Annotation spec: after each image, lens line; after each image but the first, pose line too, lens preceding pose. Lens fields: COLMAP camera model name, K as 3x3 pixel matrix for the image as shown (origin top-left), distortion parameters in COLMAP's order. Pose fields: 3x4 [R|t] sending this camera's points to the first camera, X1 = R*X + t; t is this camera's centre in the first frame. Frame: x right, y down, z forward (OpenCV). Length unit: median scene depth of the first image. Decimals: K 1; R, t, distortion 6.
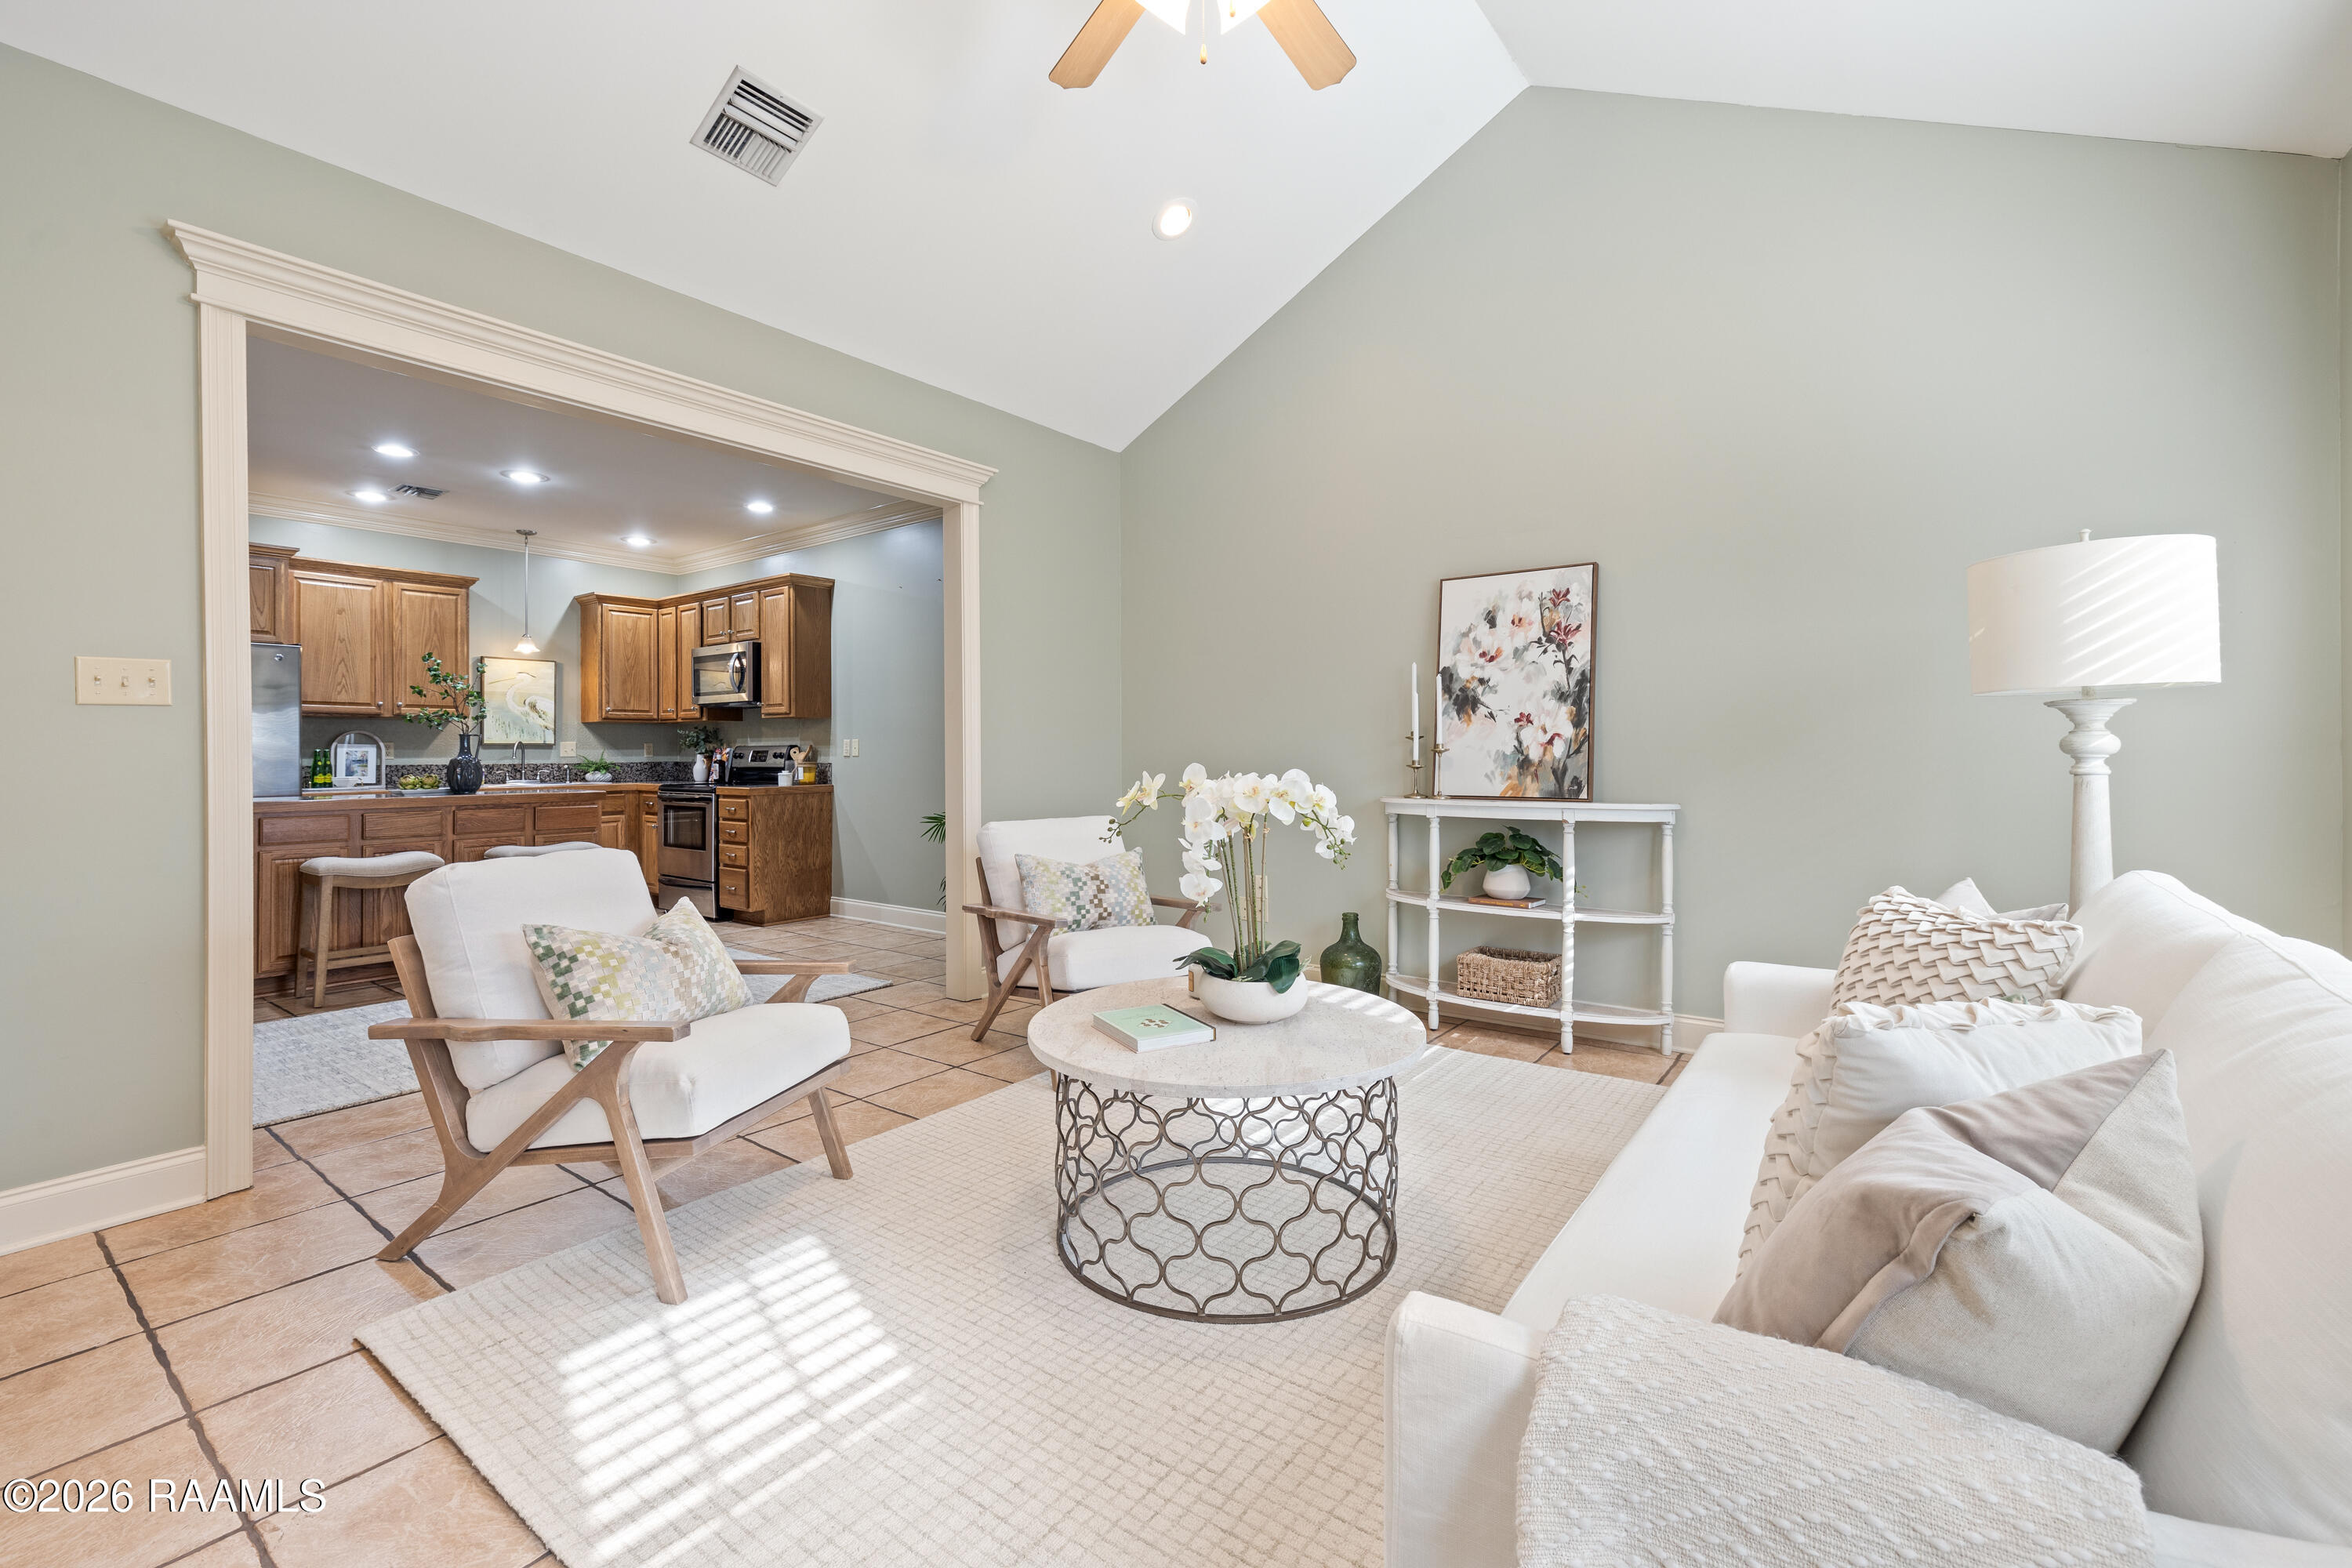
lens RADIAL K [[1000.1, 0, 1176.3], [0, 1000.1, 765.5], [0, 0, 1]] dist [-0.000521, 0.000099]
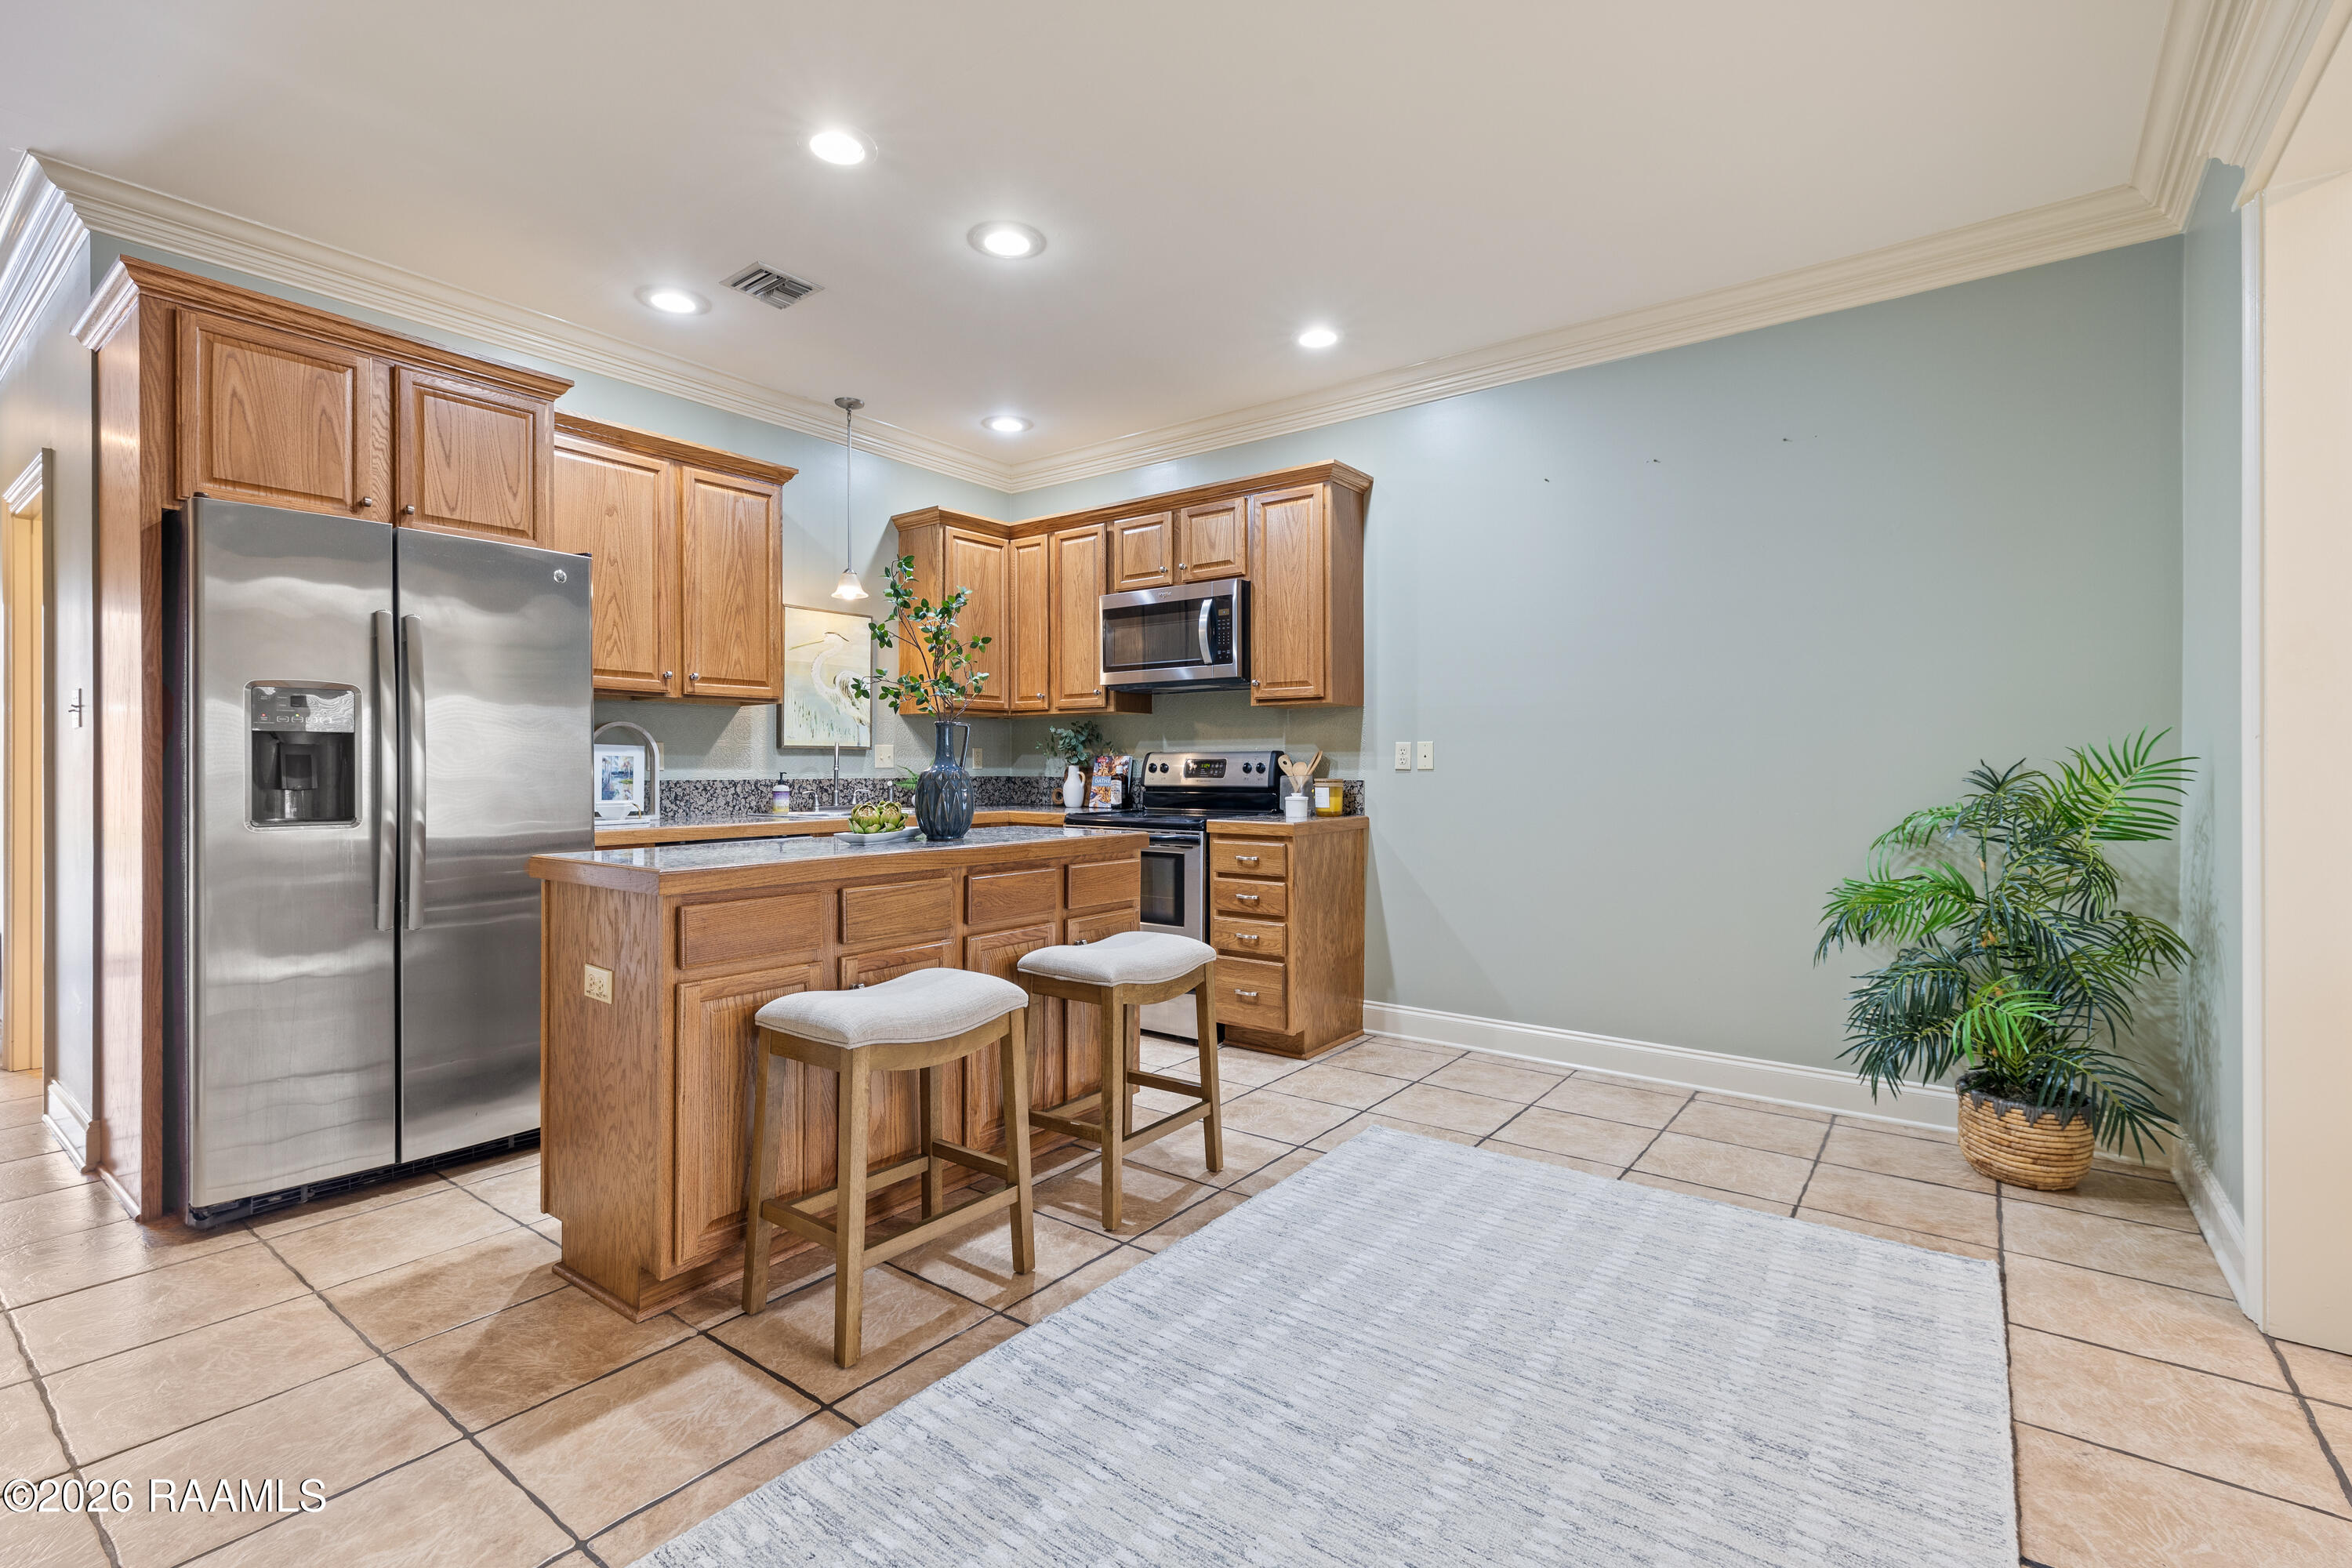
lens RADIAL K [[1060.2, 0, 1175.7], [0, 1060.2, 785.2], [0, 0, 1]] dist [0.003233, 0.000042]
pose [[0.999984, 0.005701, 0.000658, -0.465590], [-0.005704, 0.999972, 0.004810, -0.002367], [-0.000631, -0.004814, 0.999988, 0.358416]]
